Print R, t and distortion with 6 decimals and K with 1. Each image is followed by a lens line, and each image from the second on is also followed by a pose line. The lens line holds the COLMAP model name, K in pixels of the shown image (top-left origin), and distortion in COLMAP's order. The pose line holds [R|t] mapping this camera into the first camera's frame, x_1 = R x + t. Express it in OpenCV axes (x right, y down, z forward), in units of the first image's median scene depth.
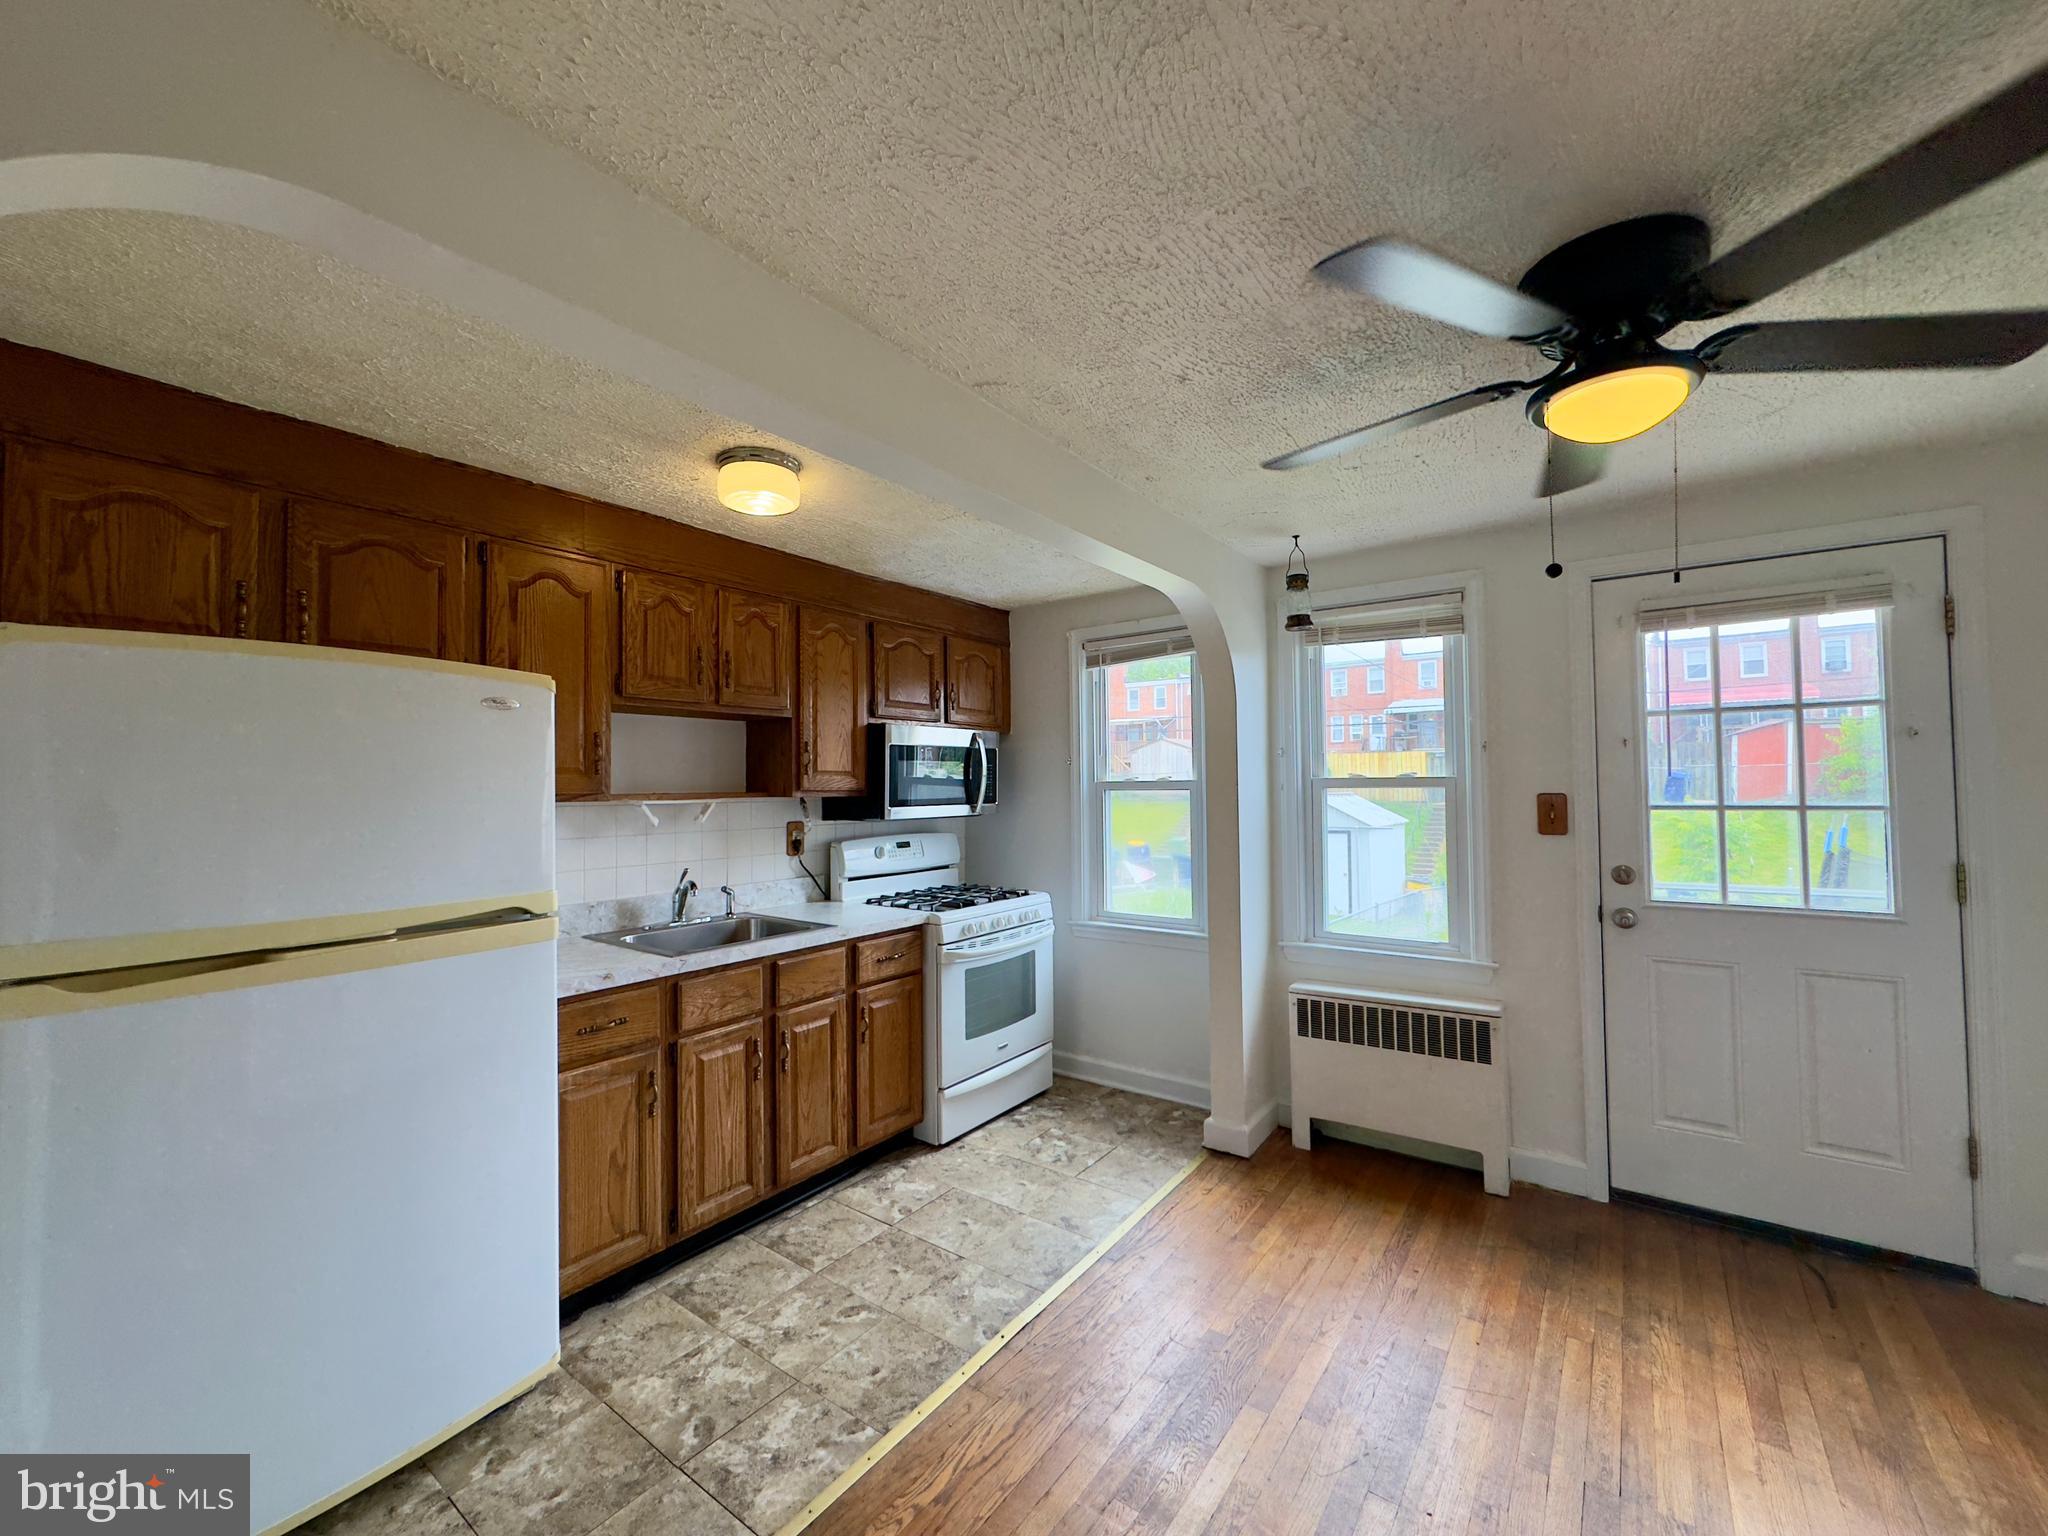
lens RADIAL K [[821.3, 0, 1030.1], [0, 821.3, 768.5], [0, 0, 1]] dist [0.000613, 0.000078]
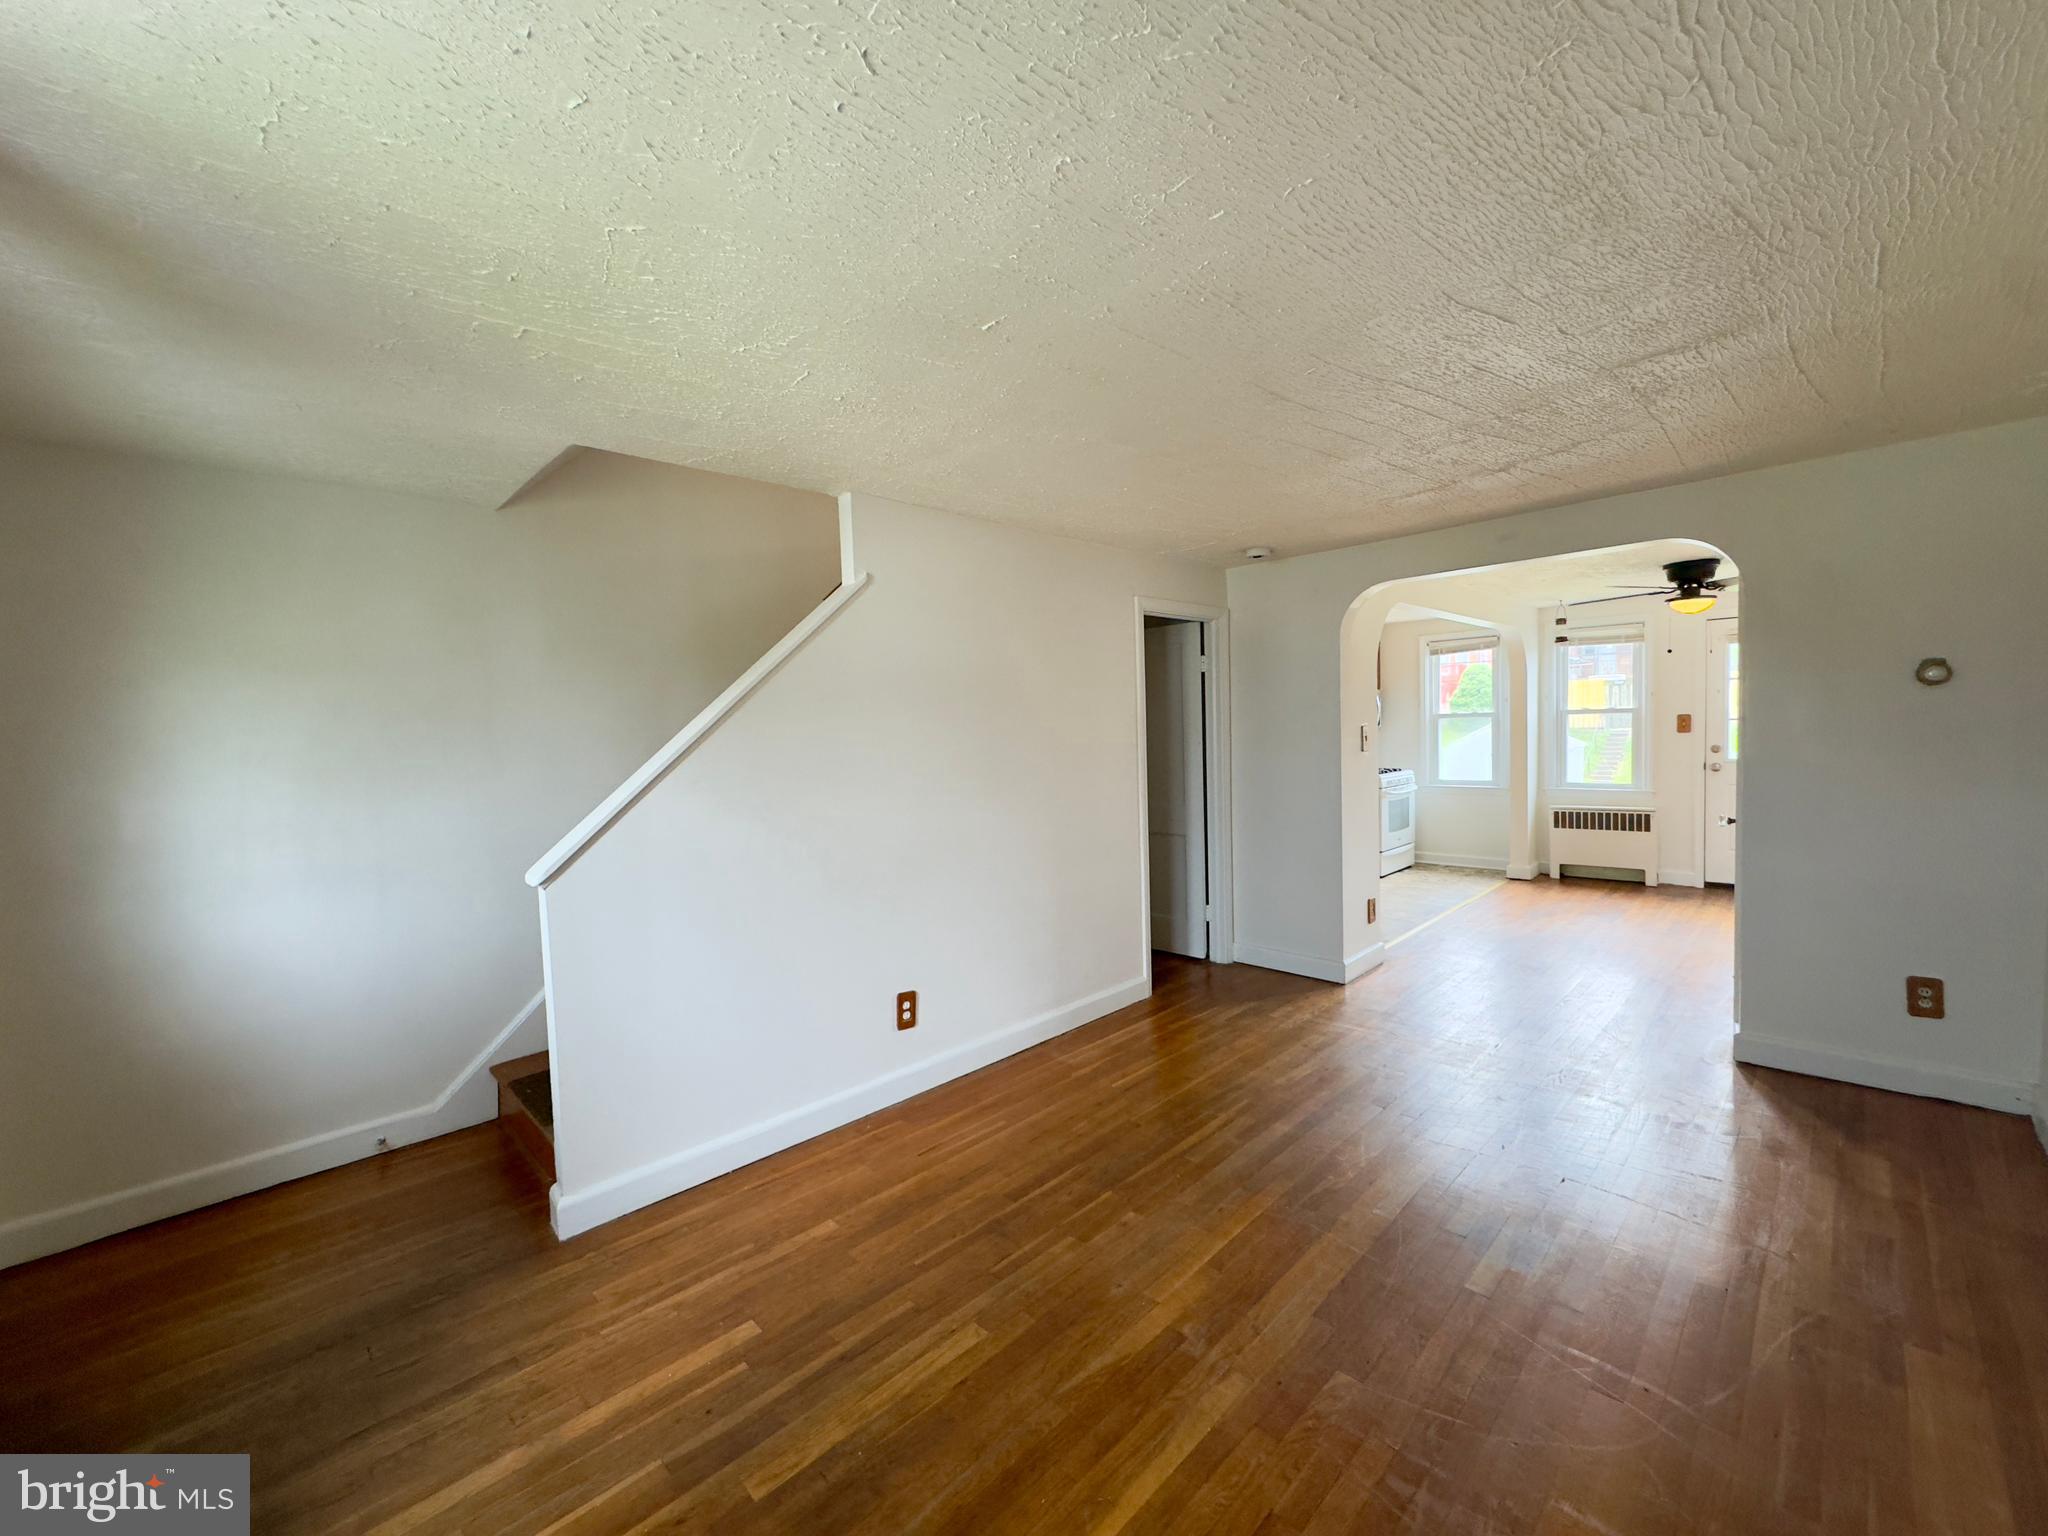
lens RADIAL K [[821.3, 0, 1023.5], [0, 821.3, 766.7], [0, 0, 1]] dist [0.000613, 0.000078]
pose [[0.987859, -0.010108, -0.155023, -0.713348], [0.021584, 0.997133, 0.072524, -0.026505], [0.153845, -0.074990, 0.985245, -1.333150]]
